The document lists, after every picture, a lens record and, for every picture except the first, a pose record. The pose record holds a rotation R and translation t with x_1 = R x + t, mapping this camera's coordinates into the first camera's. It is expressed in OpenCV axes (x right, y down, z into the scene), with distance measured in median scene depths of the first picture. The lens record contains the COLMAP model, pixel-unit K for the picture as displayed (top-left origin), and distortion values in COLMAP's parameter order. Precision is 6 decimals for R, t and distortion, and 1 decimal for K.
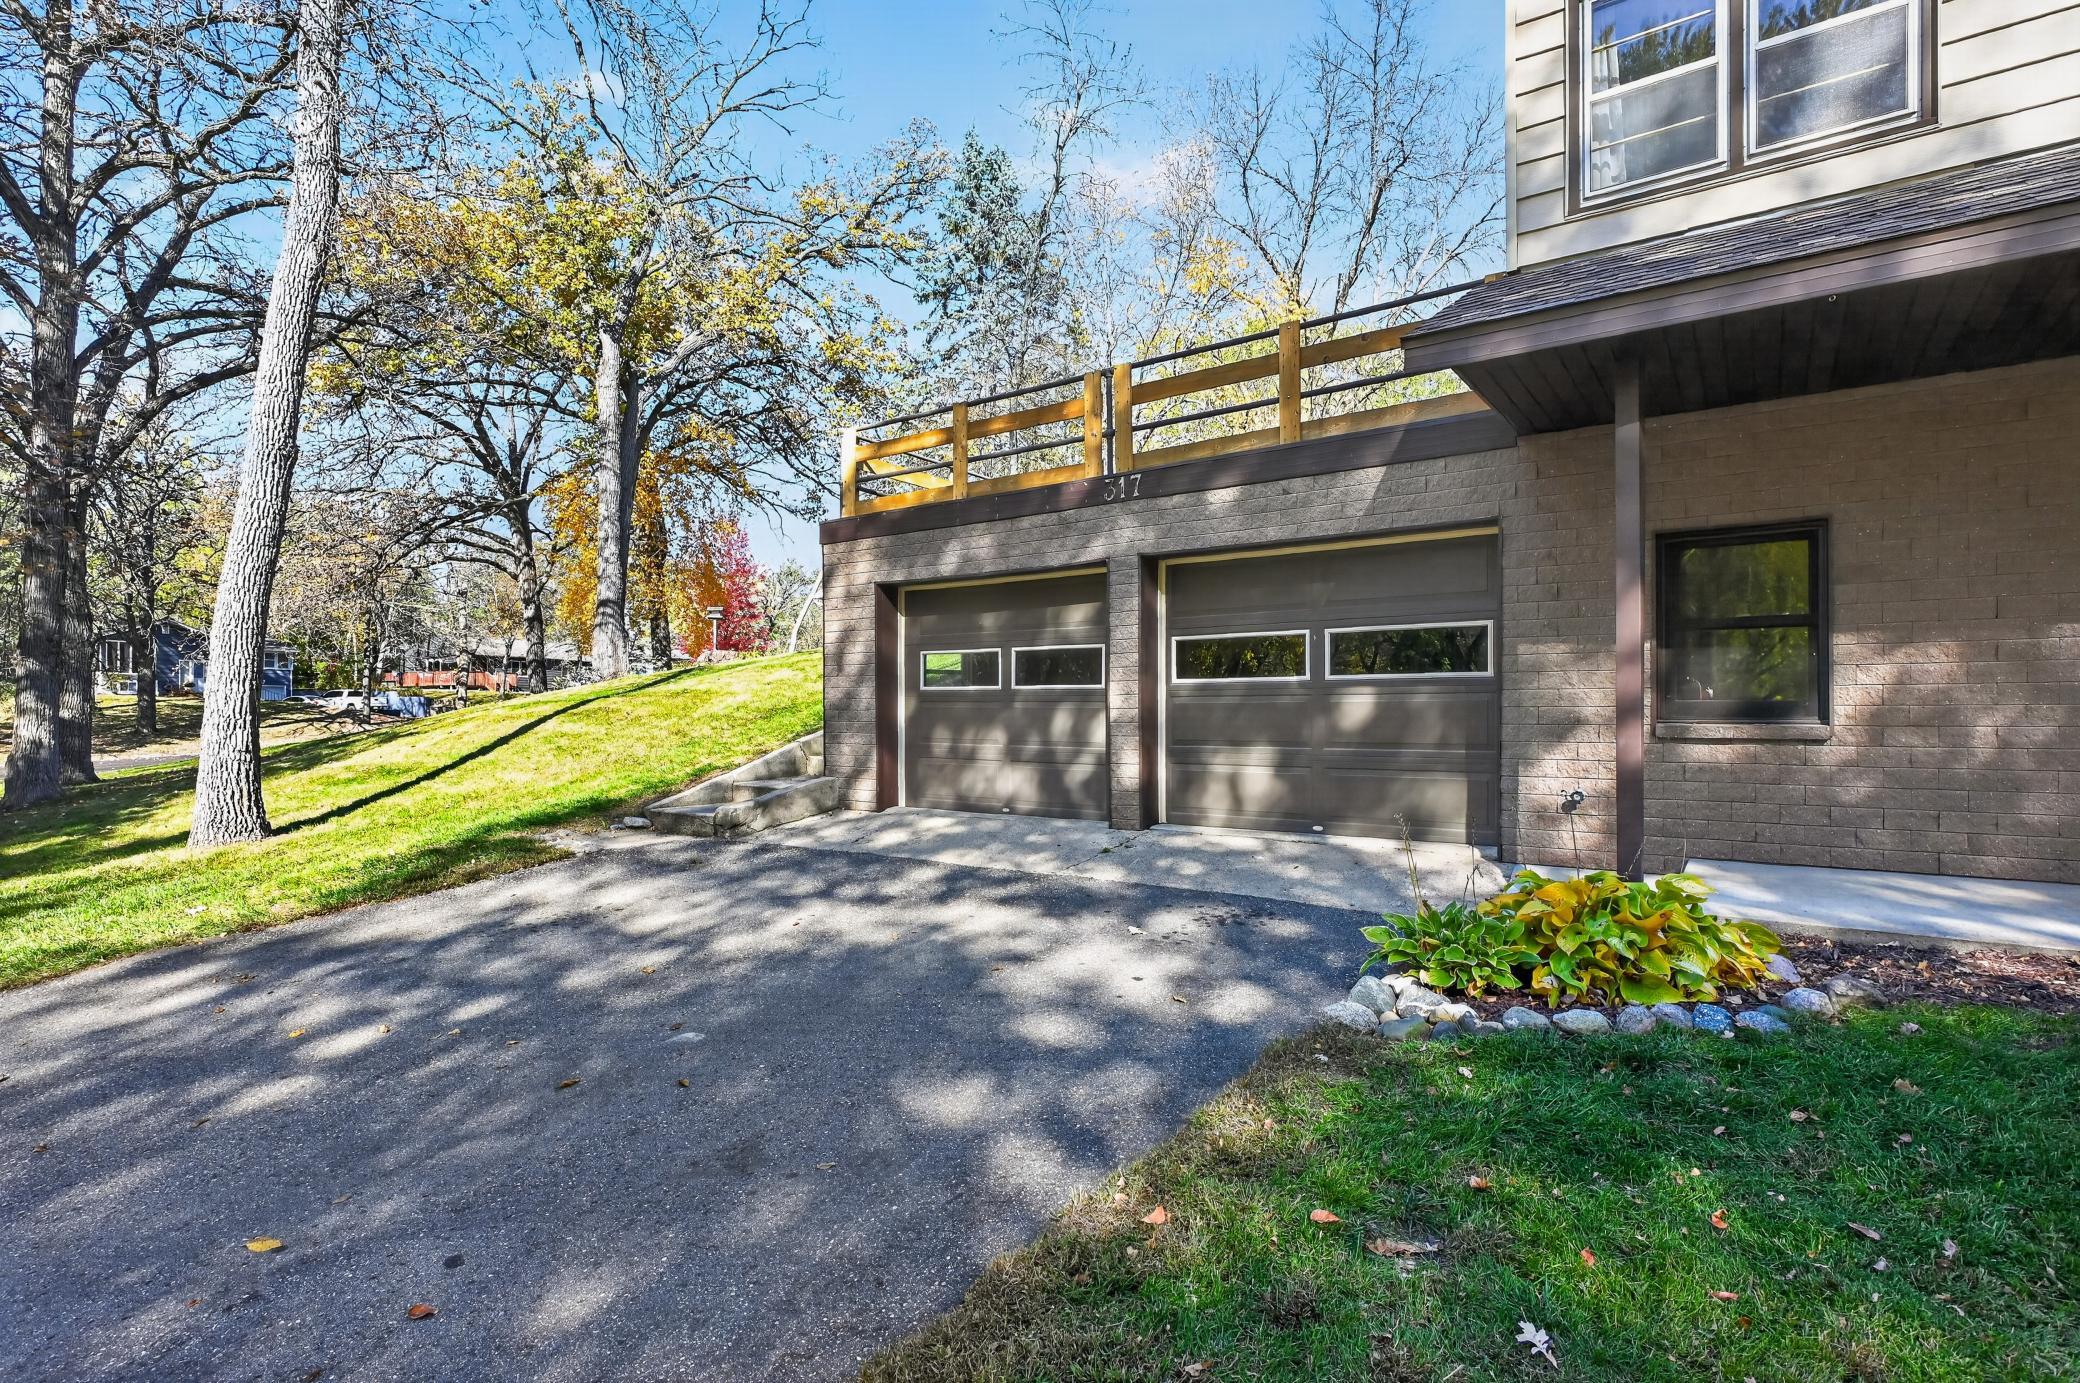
lens RADIAL K [[1026.1, 0, 1039.8], [0, 1026.1, 698.1], [0, 0, 1]] dist [-0.004381, 0.002720]
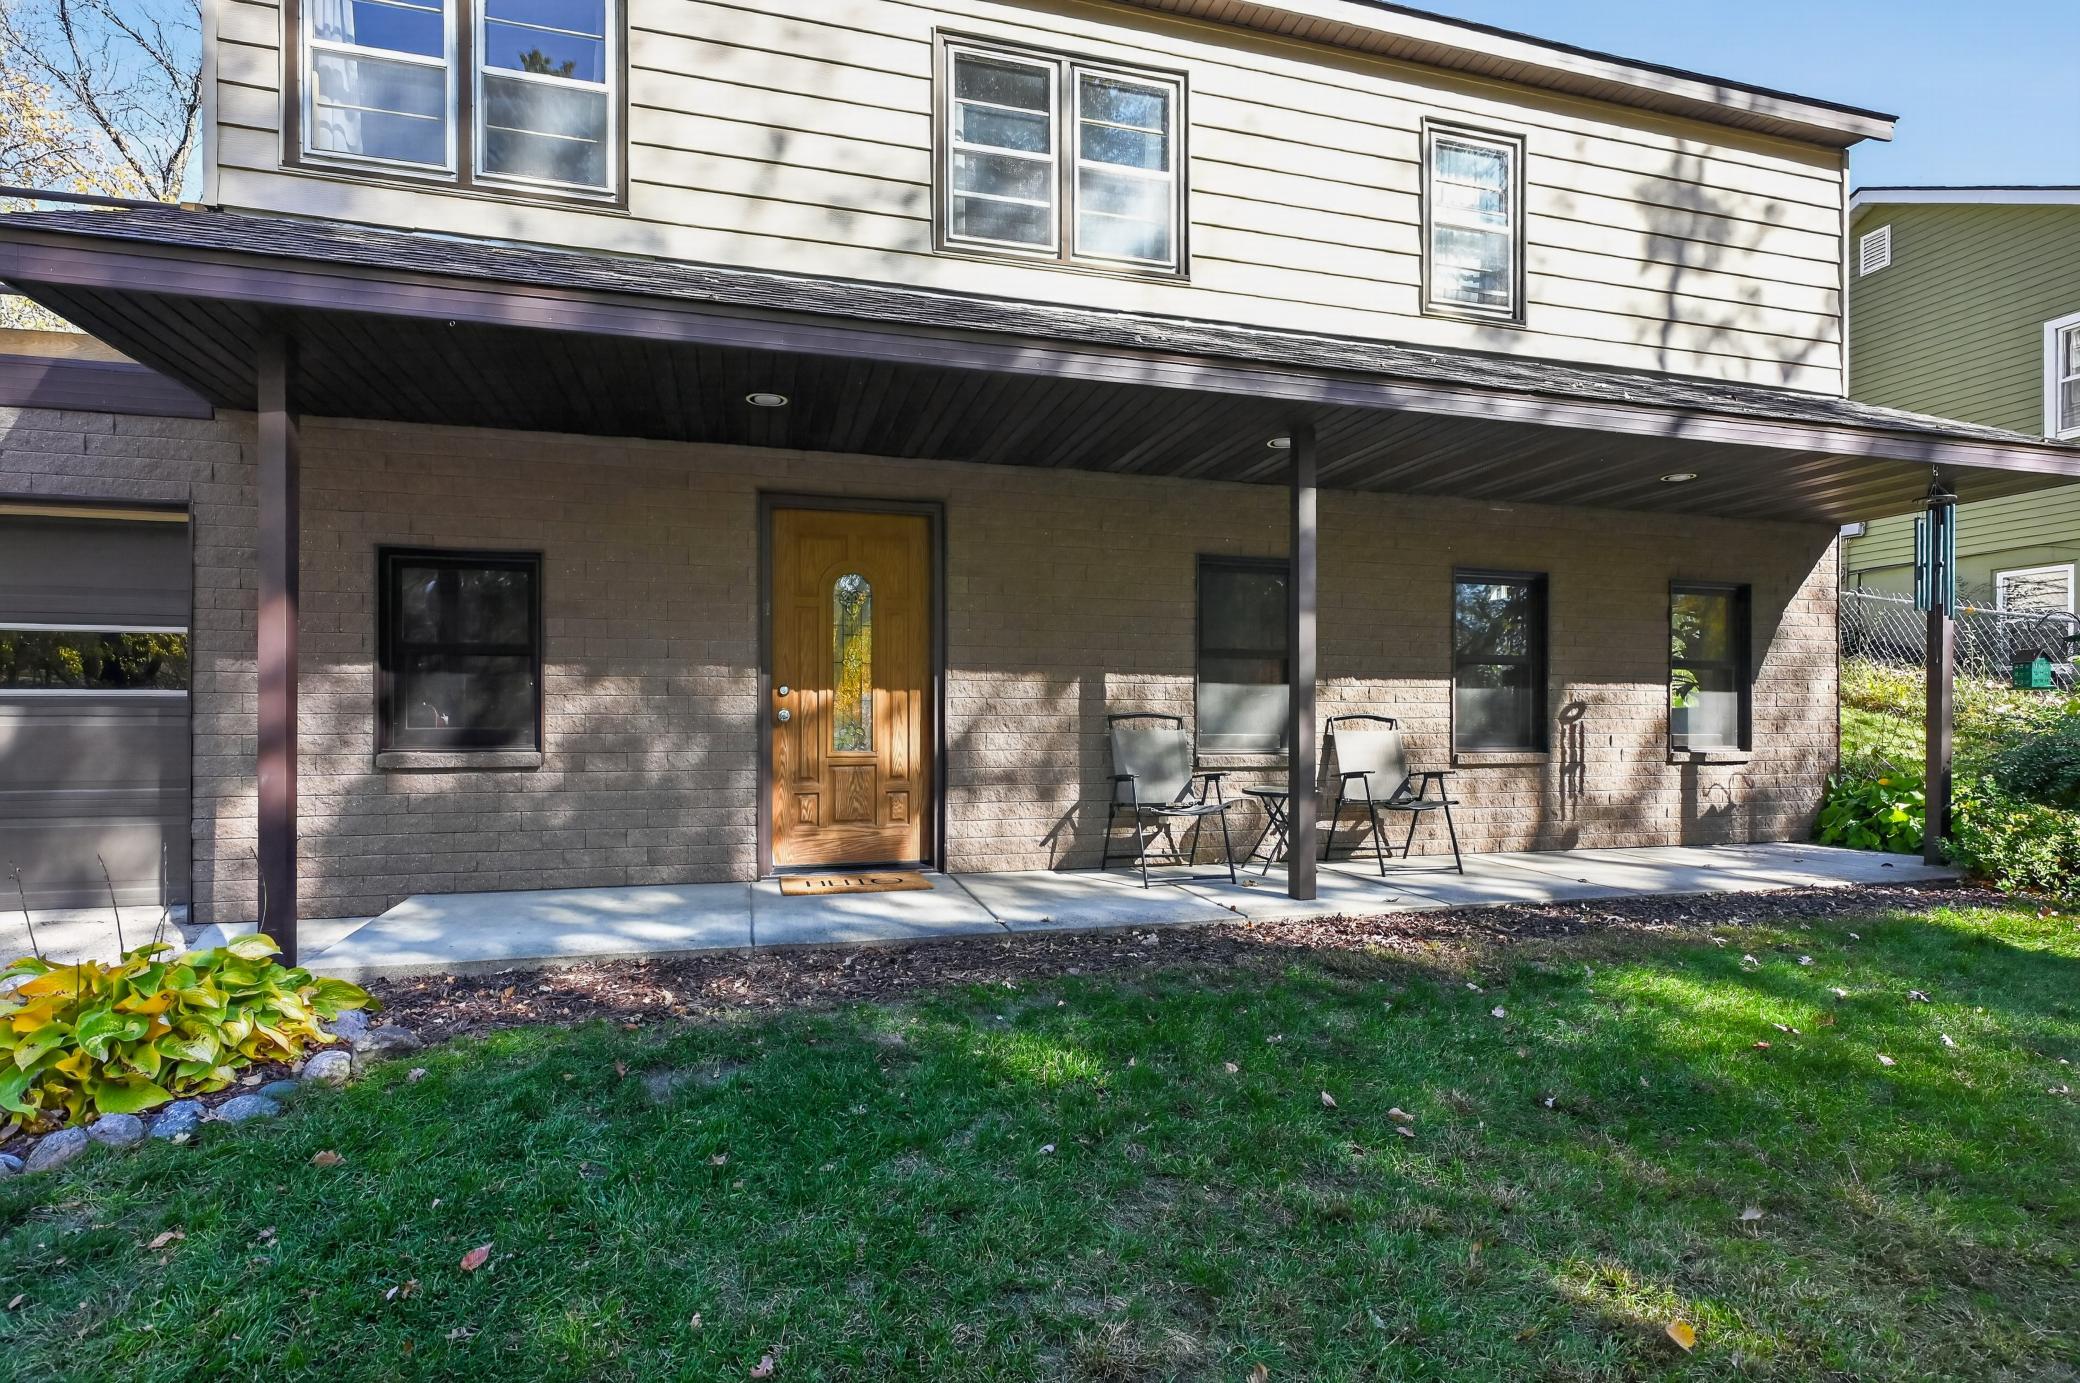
lens RADIAL K [[1026.1, 0, 1038.9], [0, 1026.1, 710.3], [0, 0, 1]] dist [-0.004381, 0.002720]
pose [[0.623205, 0.014375, 0.781926, 0.275041], [-0.011608, 0.999891, -0.009130, -0.013024], [-0.781972, -0.003386, 0.623304, -0.041690]]
